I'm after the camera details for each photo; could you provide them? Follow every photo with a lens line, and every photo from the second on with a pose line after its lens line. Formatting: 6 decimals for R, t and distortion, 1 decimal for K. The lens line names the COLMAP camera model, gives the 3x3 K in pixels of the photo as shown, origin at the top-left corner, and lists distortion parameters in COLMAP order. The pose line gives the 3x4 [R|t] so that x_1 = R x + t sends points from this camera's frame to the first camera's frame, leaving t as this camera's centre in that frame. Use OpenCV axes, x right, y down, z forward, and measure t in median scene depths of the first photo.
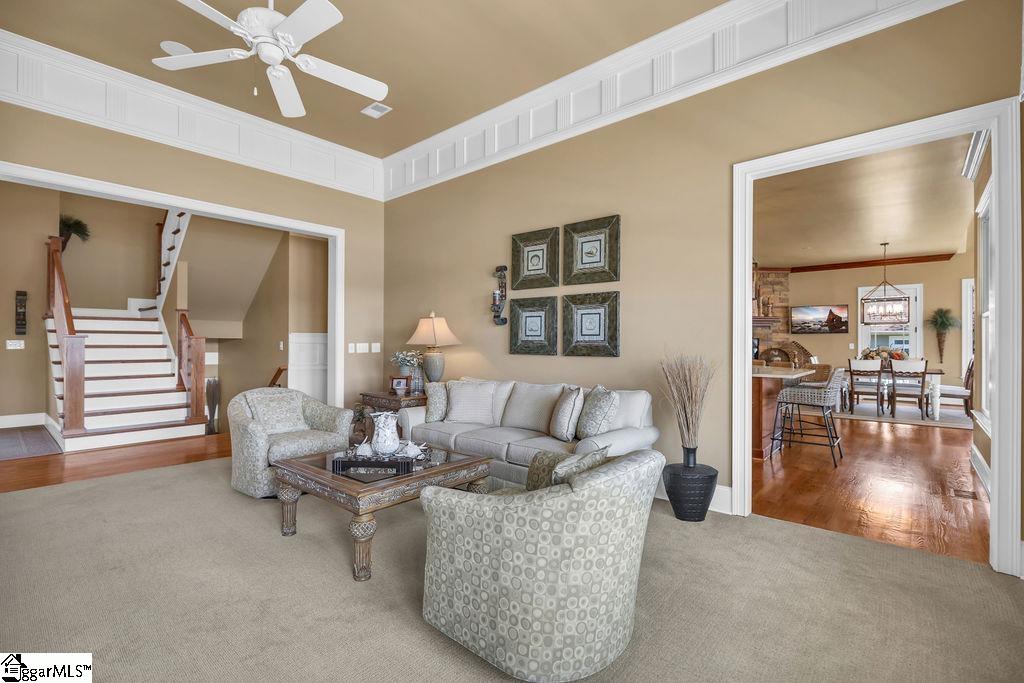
lens RADIAL K [[465.7, 0, 512.0], [0, 465.7, 341.5], [0, 0, 1]] dist [-0.003824, -0.000441]
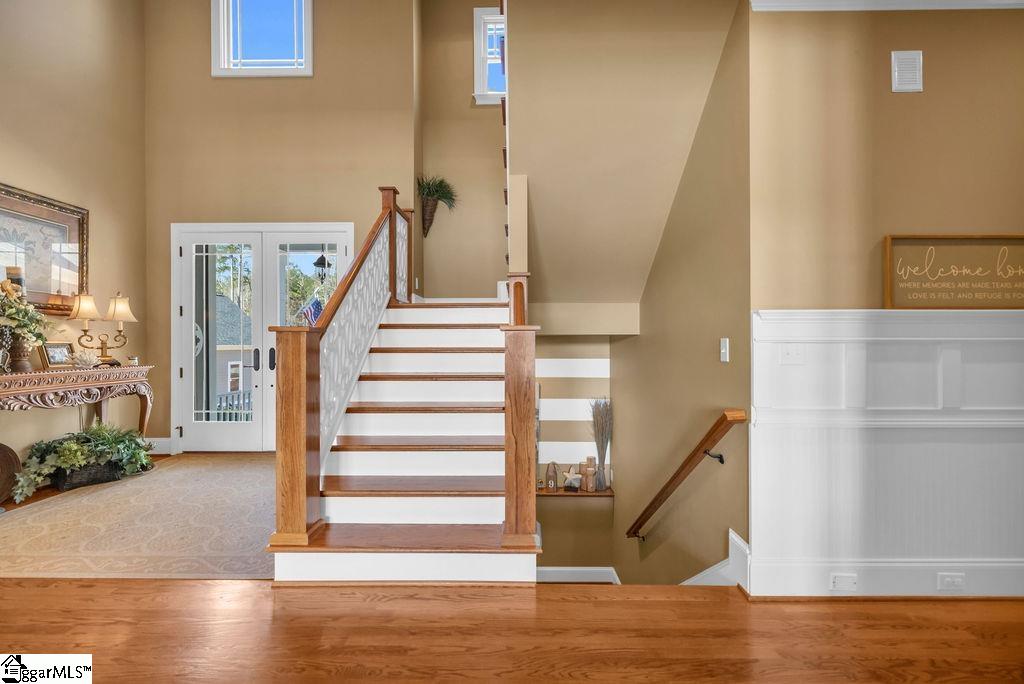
lens RADIAL K [[434.8, 0, 515.5], [0, 434.8, 342.5], [0, 0, 1]] dist [-0.001240, -0.000202]
pose [[0.659834, -0.006983, -0.751379, -0.361867], [0.009426, 0.999955, -0.001016, 0.002514], [0.751353, -0.006412, 0.659870, 0.679449]]
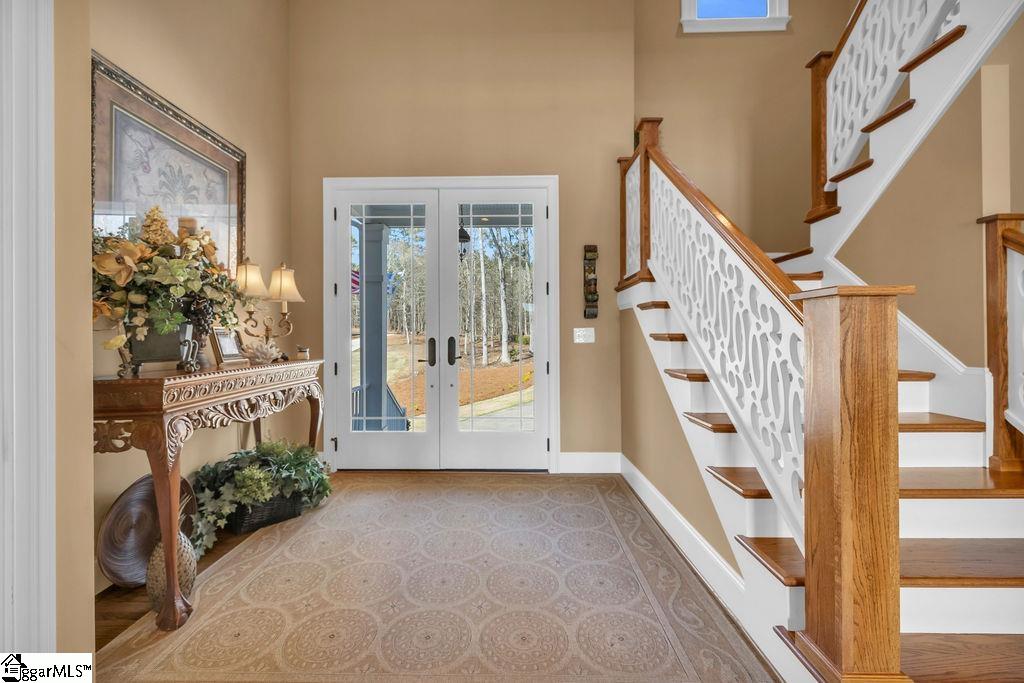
lens RADIAL K [[438.7, 0, 512.4], [0, 438.7, 334.2], [0, 0, 1]] dist [-0.000070, -0.000109]
pose [[0.652201, -0.010928, -0.757968, -0.681252], [0.011361, 0.999925, -0.004641, 0.006910], [0.757961, -0.005584, 0.652276, 0.543142]]
